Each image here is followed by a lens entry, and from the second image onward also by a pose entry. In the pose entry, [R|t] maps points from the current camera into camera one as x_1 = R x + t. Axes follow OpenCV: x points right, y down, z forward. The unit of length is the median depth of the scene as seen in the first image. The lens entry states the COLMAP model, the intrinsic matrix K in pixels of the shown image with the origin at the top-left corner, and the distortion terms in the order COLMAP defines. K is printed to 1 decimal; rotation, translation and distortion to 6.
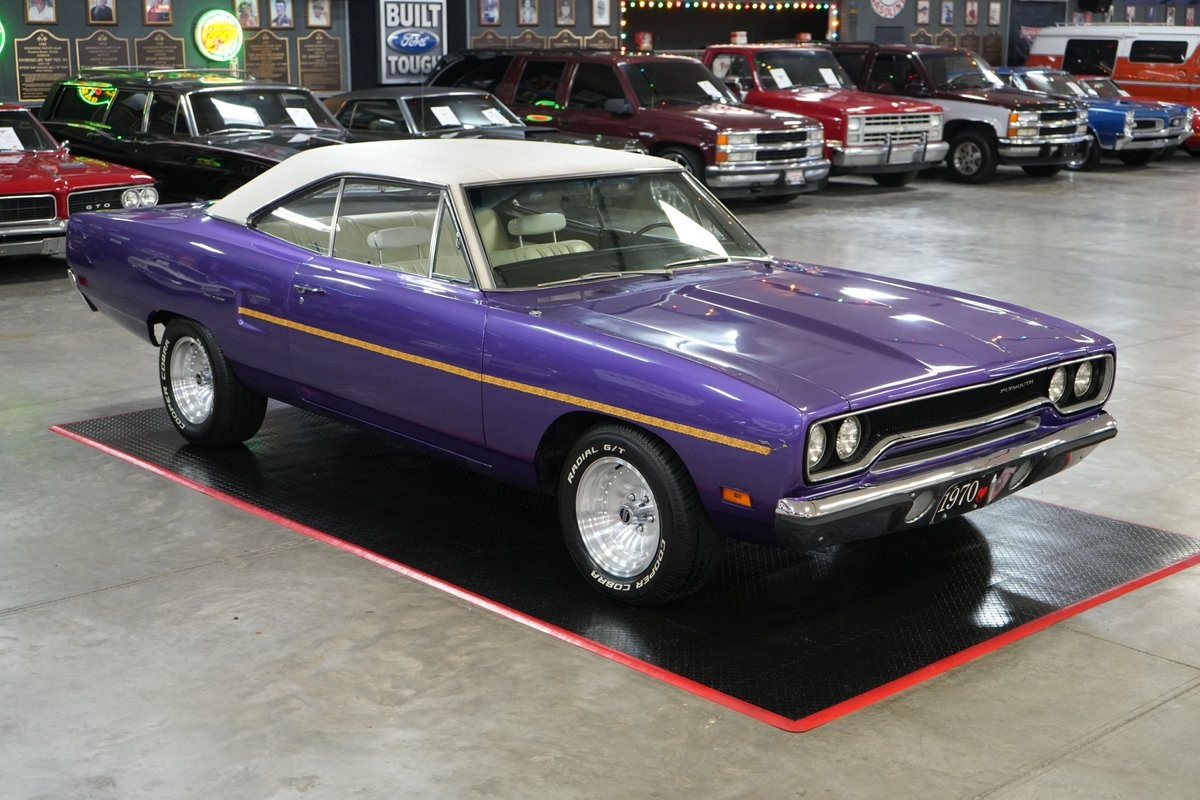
lens RADIAL K [[1545.9, 0, 600.0], [0, 1545.9, 400.0], [0, 0, 1]] dist [-0.006542, 0.002741]
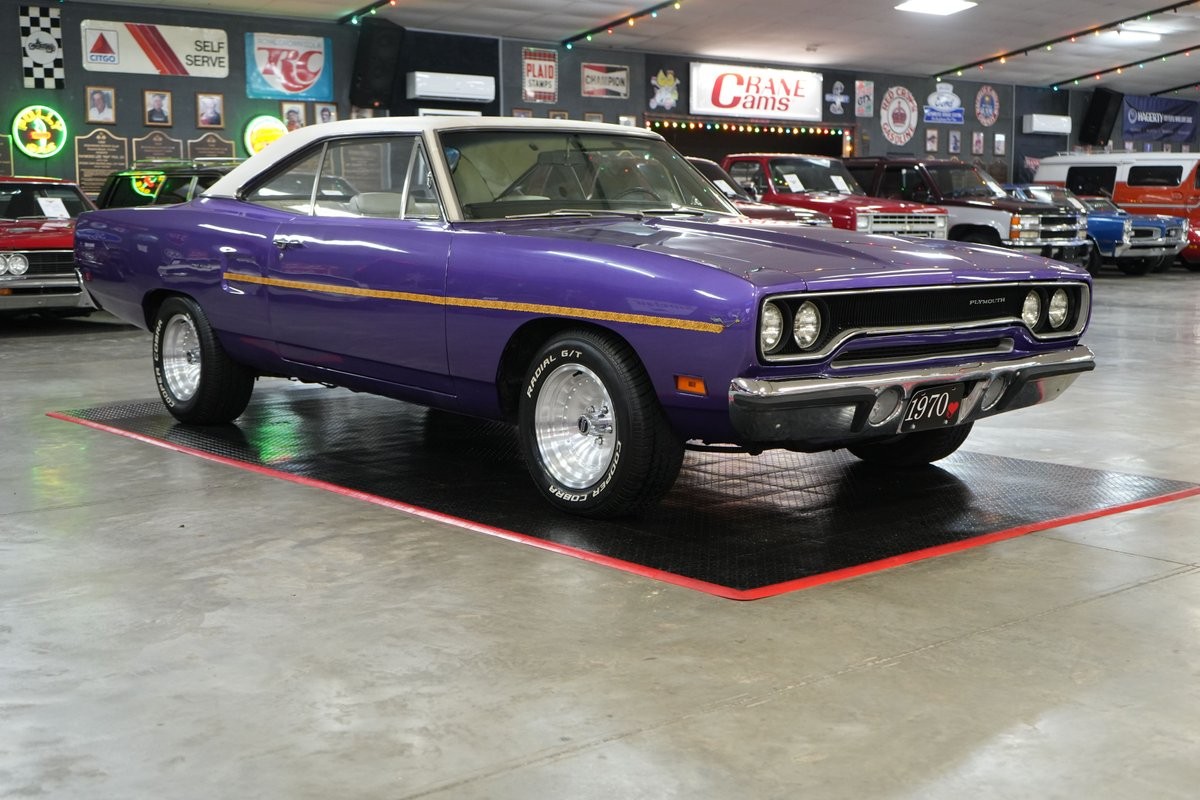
lens RADIAL K [[1448.8, 0, 600.0], [0, 1448.8, 400.0], [0, 0, 1]] dist [-0.006852, 0.006125]
pose [[0.999627, 0.004946, -0.026855, 0.042348], [-0.007371, 0.995825, -0.090984, 0.117058], [0.026293, 0.091148, 0.995490, 0.074747]]
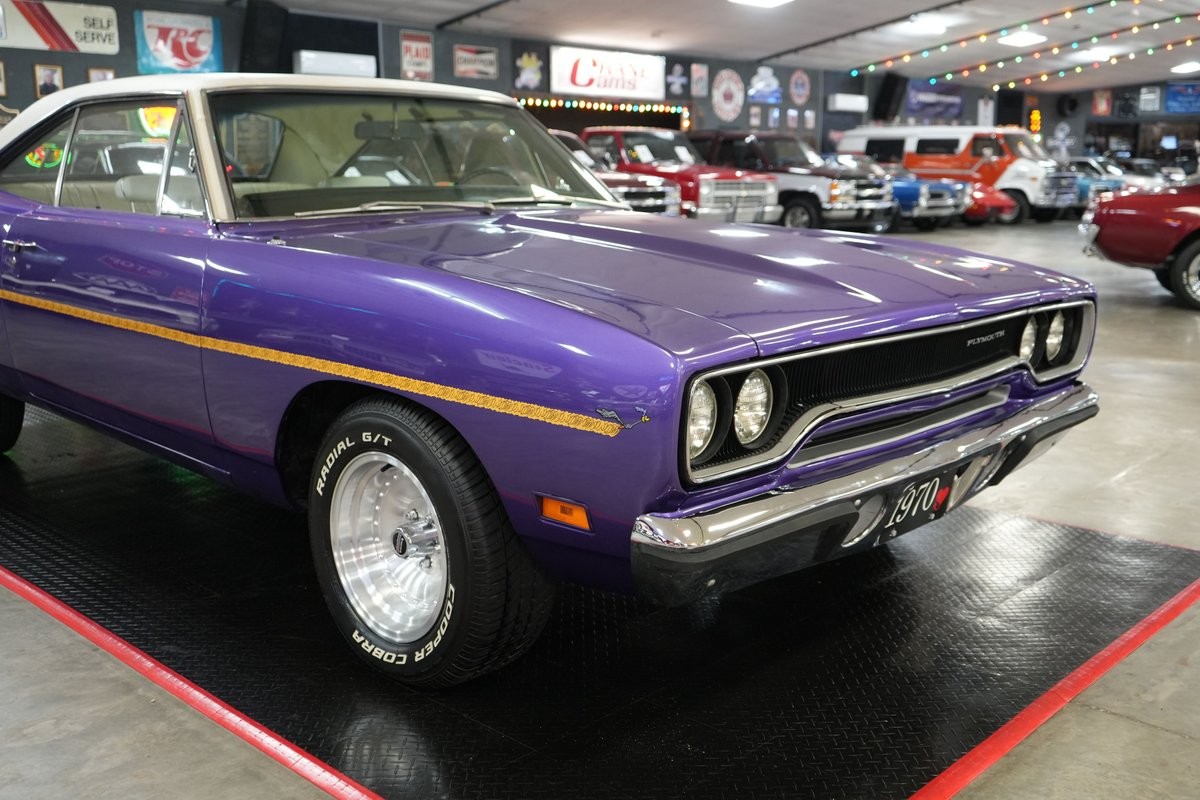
lens RADIAL K [[1145.8, 0, 600.0], [0, 1145.8, 400.0], [0, 0, 1]] dist [0.006917, 0.011829]
pose [[0.997196, -0.015552, 0.073206, 0.053519], [0.017506, 0.999505, -0.026122, 0.024174], [-0.072764, 0.027330, 0.996975, 0.431532]]
